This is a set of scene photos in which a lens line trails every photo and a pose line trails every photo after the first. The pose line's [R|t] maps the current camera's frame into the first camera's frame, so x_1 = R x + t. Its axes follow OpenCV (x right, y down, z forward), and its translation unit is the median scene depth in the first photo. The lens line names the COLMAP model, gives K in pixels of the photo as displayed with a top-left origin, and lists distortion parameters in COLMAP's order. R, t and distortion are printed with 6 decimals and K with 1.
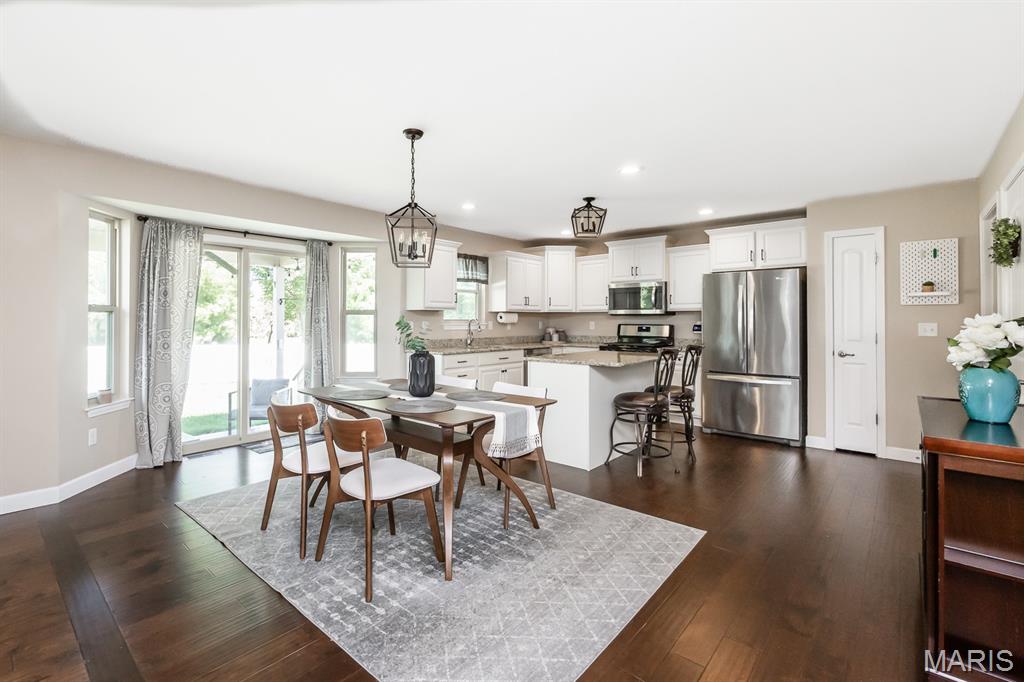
lens RADIAL K [[443.5, 0, 469.5], [0, 443.5, 318.4], [0, 0, 1]] dist [0.002789, 0.000028]
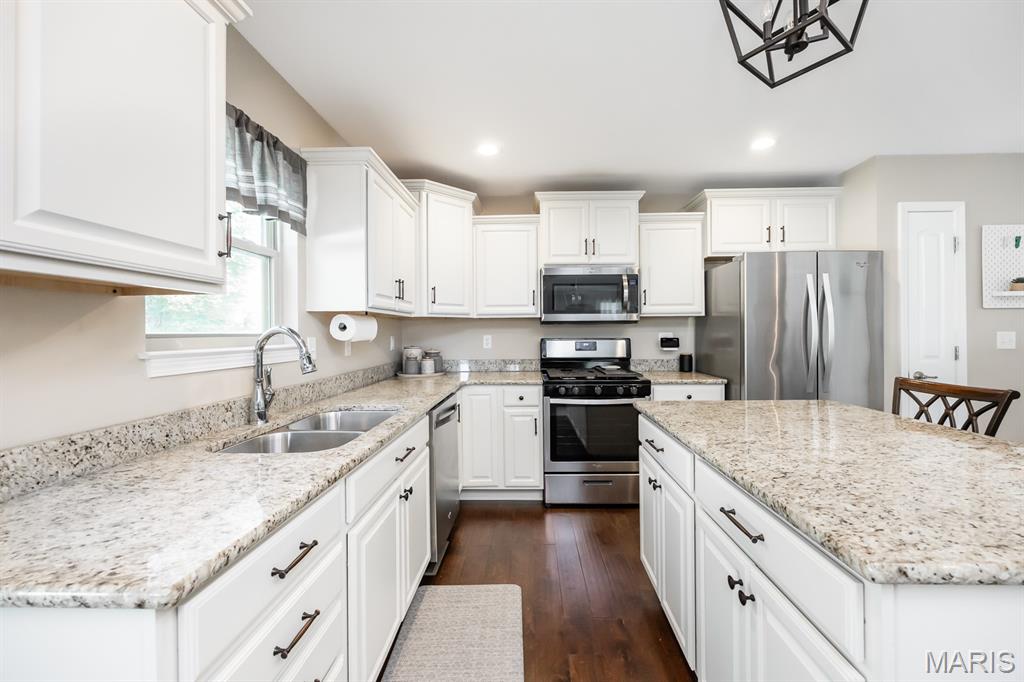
lens RADIAL K [[399.1, 0, 514.4], [0, 399.1, 332.8], [0, 0, 1]] dist [-0.001428, 0.000330]
pose [[0.750321, -0.008939, 0.661013, -0.048384], [0.007003, 0.999960, 0.005573, 0.001756], [-0.661036, 0.000447, 0.750354, 0.671432]]
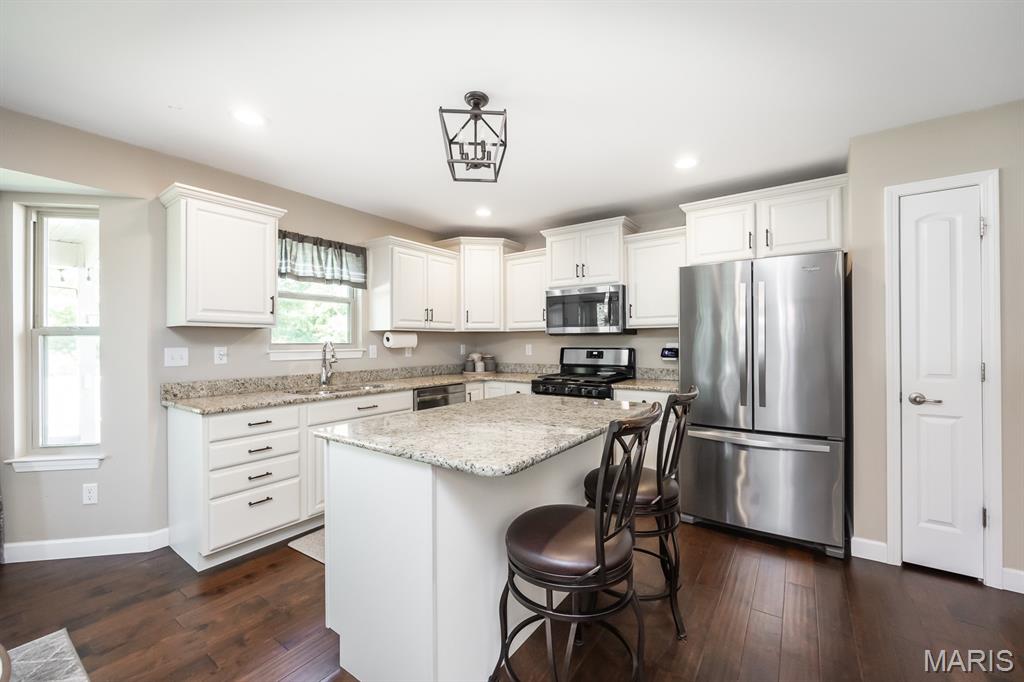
lens RADIAL K [[399.1, 0, 512.3], [0, 399.1, 344.4], [0, 0, 1]] dist [-0.001428, 0.000330]
pose [[0.989644, -0.008348, 0.143297, 0.177179], [0.007111, 0.999933, 0.009146, 0.000887], [-0.143364, -0.008032, 0.989637, 0.400850]]
